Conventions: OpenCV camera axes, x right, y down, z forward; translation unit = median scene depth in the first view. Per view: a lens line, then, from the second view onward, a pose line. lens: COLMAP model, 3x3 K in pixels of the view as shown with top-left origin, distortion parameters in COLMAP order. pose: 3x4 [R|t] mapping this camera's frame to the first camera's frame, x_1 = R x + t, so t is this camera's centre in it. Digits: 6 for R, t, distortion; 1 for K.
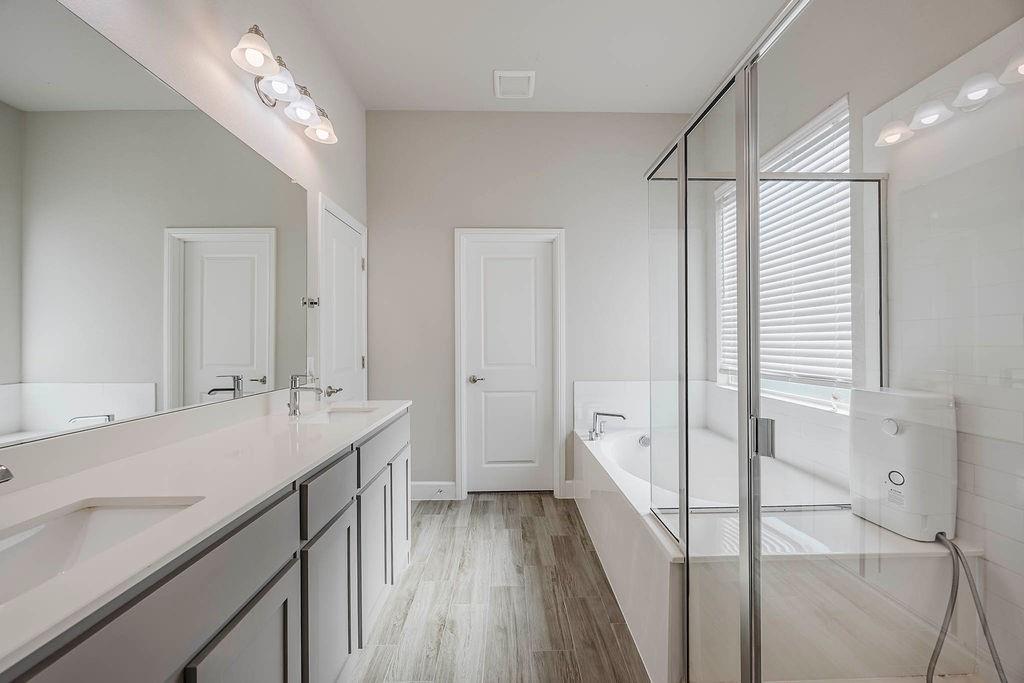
lens RADIAL K [[394.4, 0, 513.5], [0, 394.4, 340.2], [0, 0, 1]] dist [-0.001123, -0.000082]
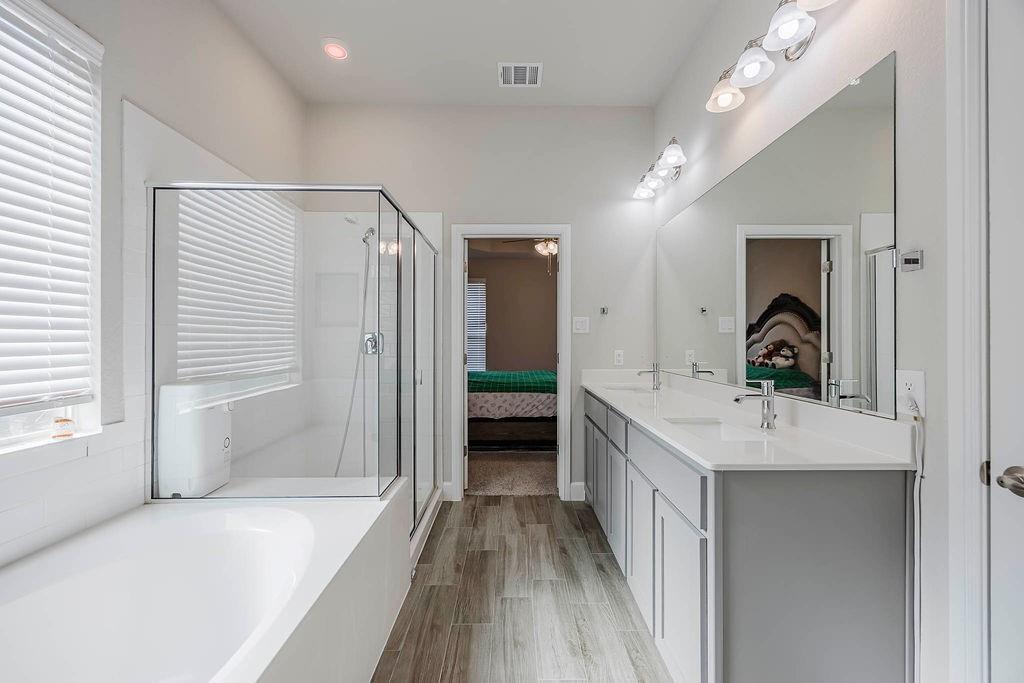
lens RADIAL K [[394.4, 0, 512.0], [0, 394.4, 339.9], [0, 0, 1]] dist [-0.001123, -0.000082]
pose [[-0.999860, 0.005001, 0.015937, -0.031441], [0.004960, 0.999984, -0.002599, 0.001634], [-0.015950, -0.002520, -0.999870, 1.984016]]
